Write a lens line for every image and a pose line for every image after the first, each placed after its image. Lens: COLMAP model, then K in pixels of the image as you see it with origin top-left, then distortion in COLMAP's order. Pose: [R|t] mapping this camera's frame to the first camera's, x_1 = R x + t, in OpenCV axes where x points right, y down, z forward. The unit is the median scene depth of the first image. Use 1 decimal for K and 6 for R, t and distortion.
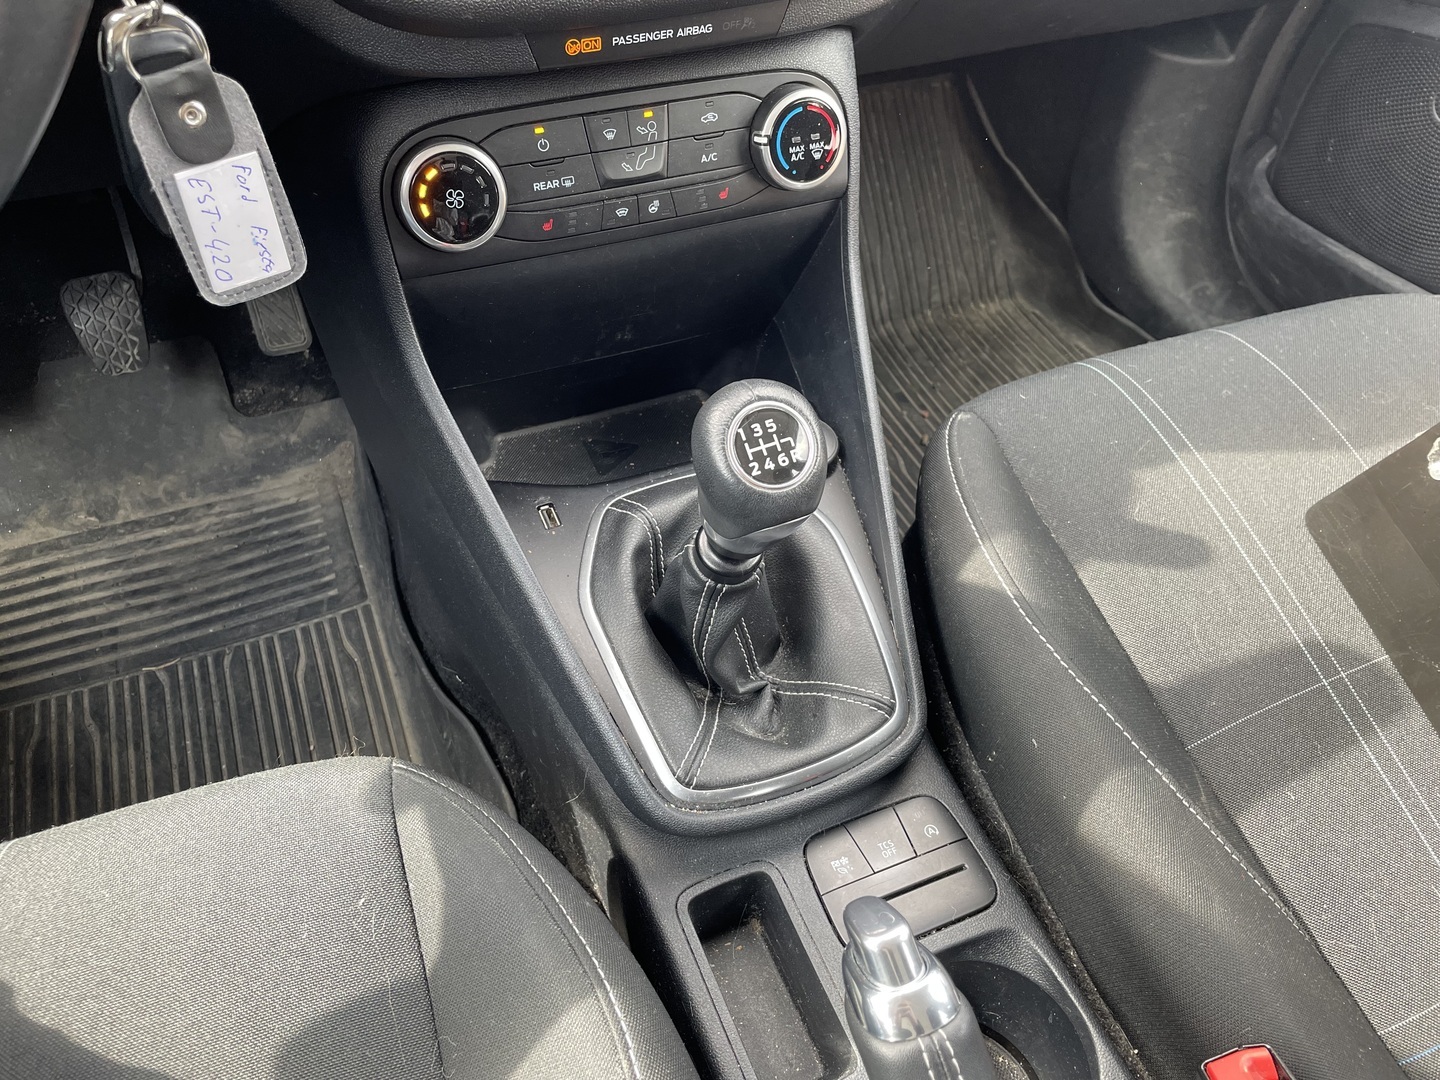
lens RADIAL K [[1100.3, 0, 733.8], [0, 1100.3, 533.8], [0, 0, 1]] dist [0.093697, -0.126626]
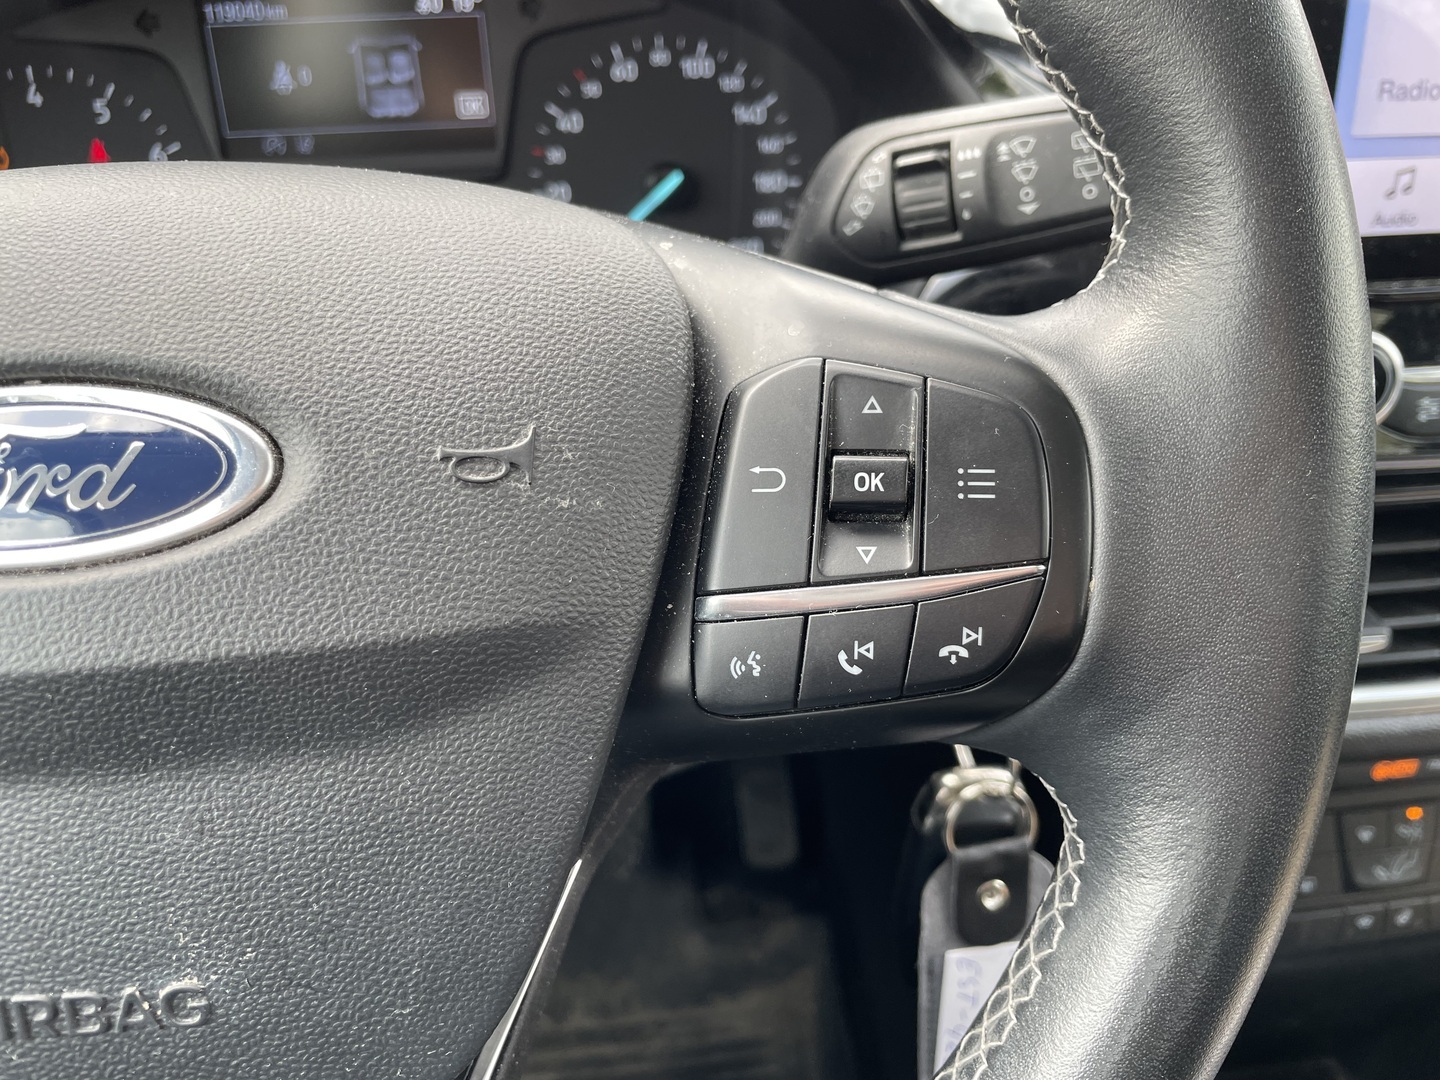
lens RADIAL K [[1139.7, 0, 720.0], [0, 1139.7, 540.0], [0, 0, 1]] dist [0.065631, -0.147495]
pose [[0.954451, 0.071258, -0.289734, -0.180600], [-0.158496, 0.943810, -0.290001, -0.133466], [0.252789, 0.322714, 0.912115, 0.031748]]
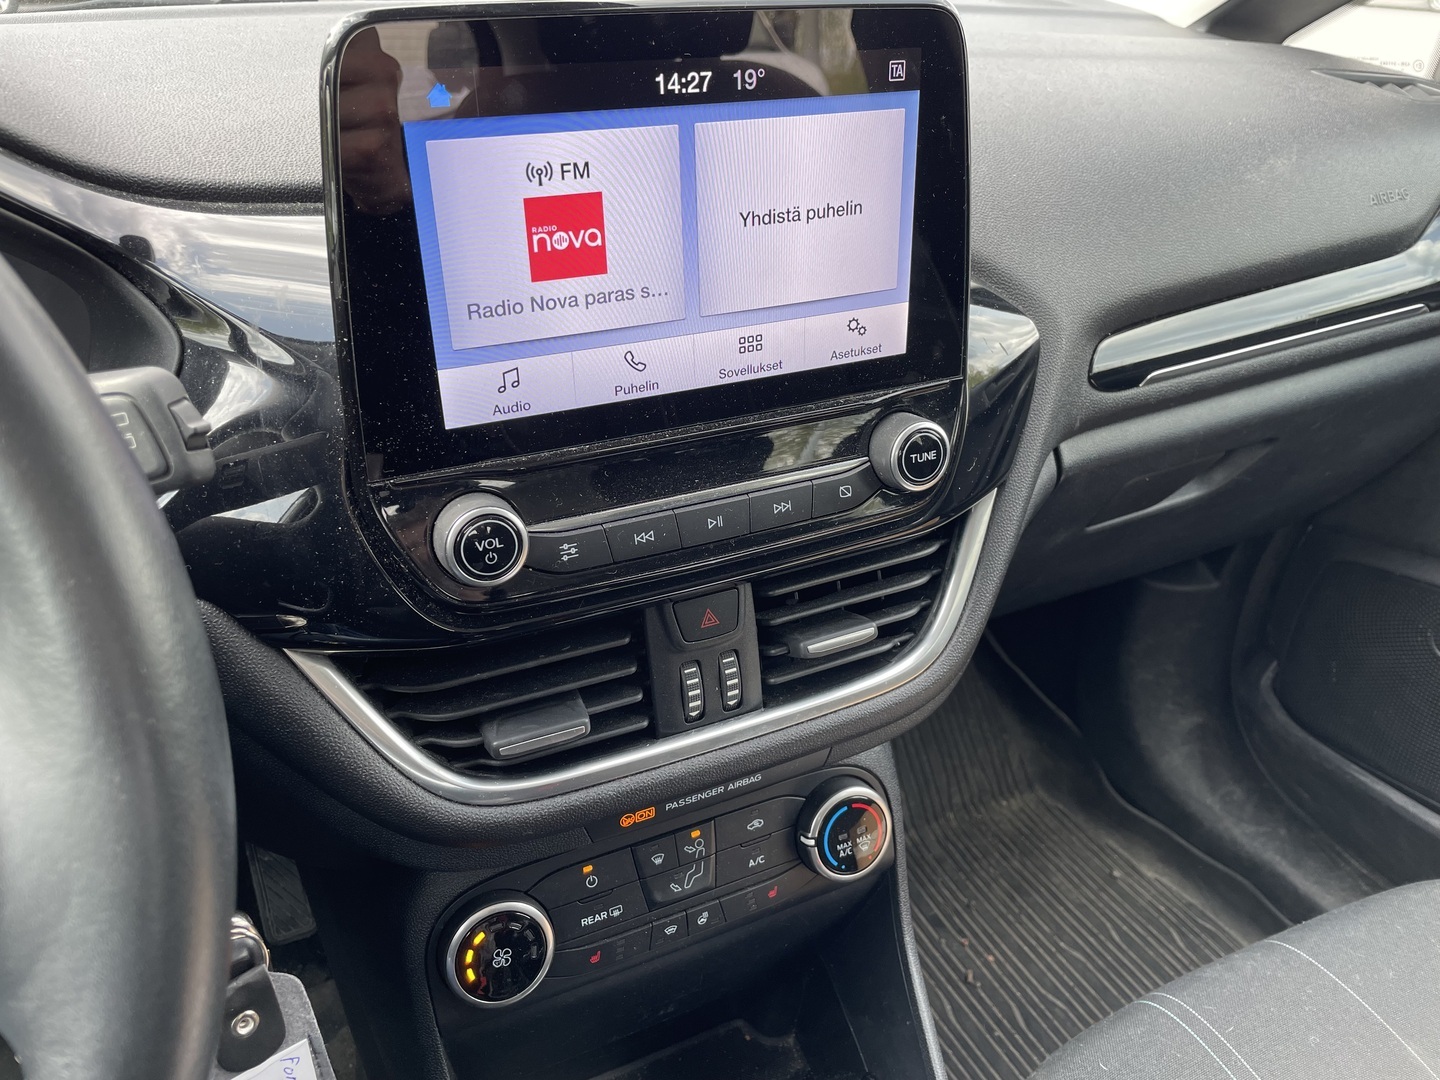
lens RADIAL K [[1105.2, 0, 728.3], [0, 1105.2, 539.9], [0, 0, 1]] dist [0.093092, -0.127597]
pose [[0.998503, -0.052783, 0.014311, -0.026227], [0.054642, 0.951998, -0.301189, -0.177936], [0.002274, 0.301520, 0.953457, -0.014527]]
